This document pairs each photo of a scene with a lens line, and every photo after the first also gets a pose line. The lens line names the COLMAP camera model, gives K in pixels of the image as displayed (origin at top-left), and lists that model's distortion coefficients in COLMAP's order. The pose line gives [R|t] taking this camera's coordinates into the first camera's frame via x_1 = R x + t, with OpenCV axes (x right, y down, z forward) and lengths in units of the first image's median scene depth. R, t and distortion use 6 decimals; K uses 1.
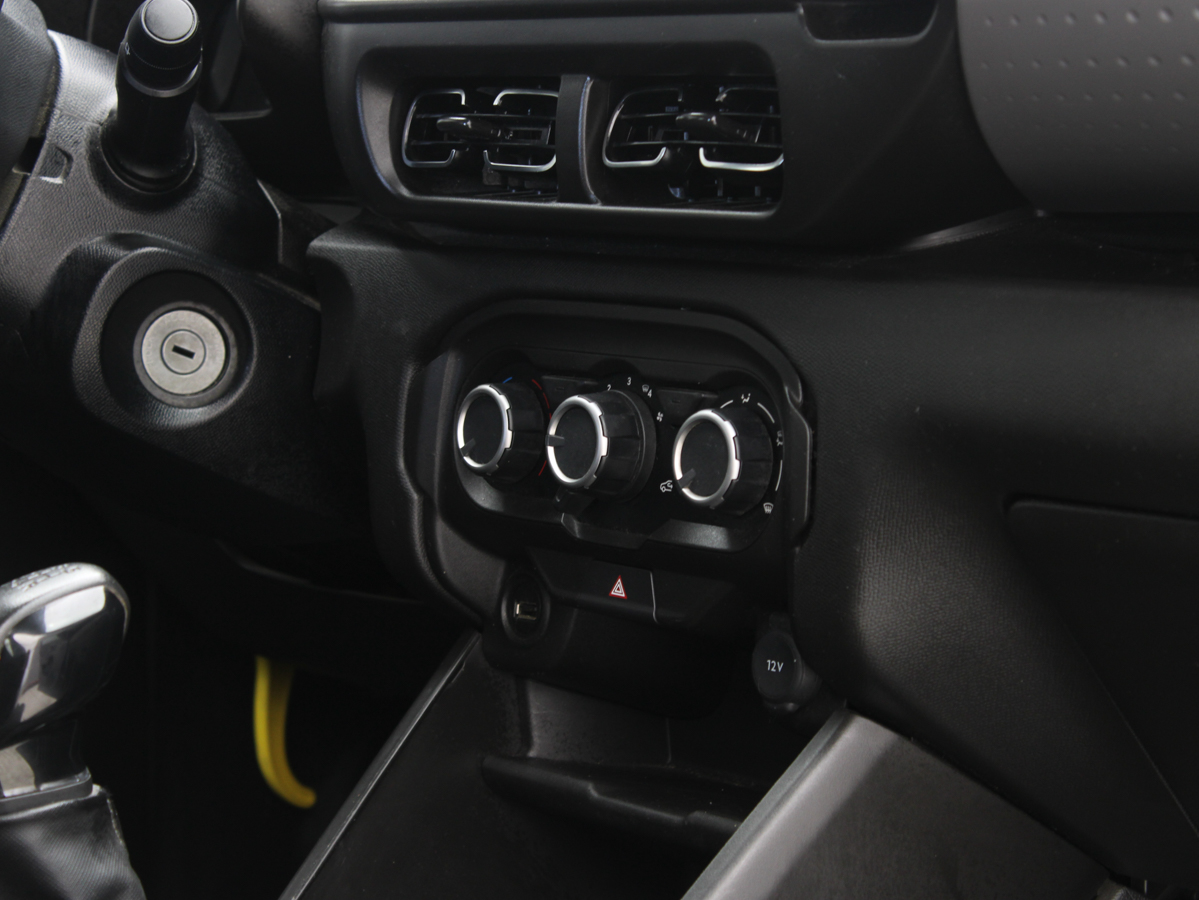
lens RADIAL K [[3211.7, 0, 599.5], [0, 3211.7, 450.0], [0, 0, 1]] dist [0.058626, 0.477393]
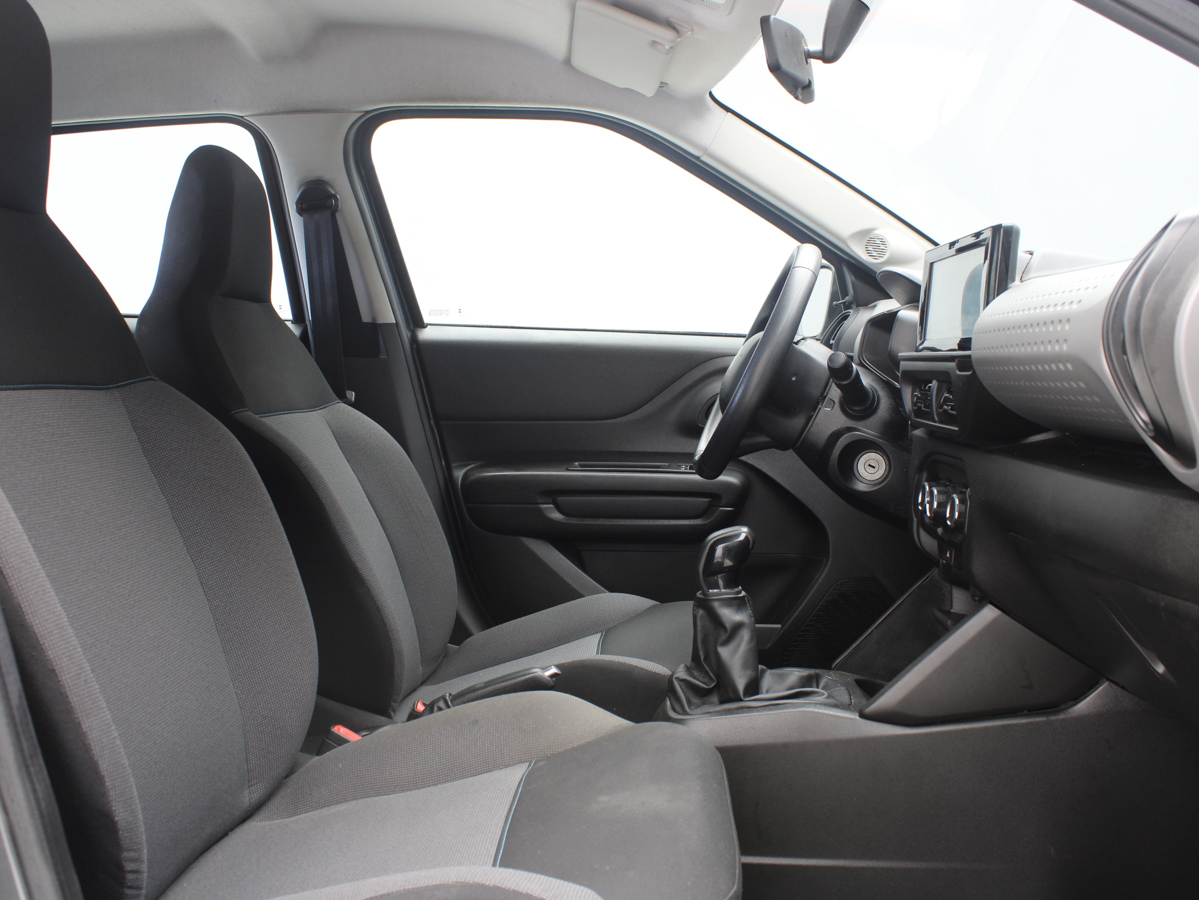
lens RADIAL K [[1228.3, 0, 599.5], [0, 1228.3, 450.0], [0, 0, 1]] dist [-0.143332, 0.165678]
pose [[0.765735, 0.050888, -0.641140, 0.460187], [-0.076262, 0.997016, -0.011949, -0.013892], [0.638619, 0.058044, 0.767331, -0.059660]]
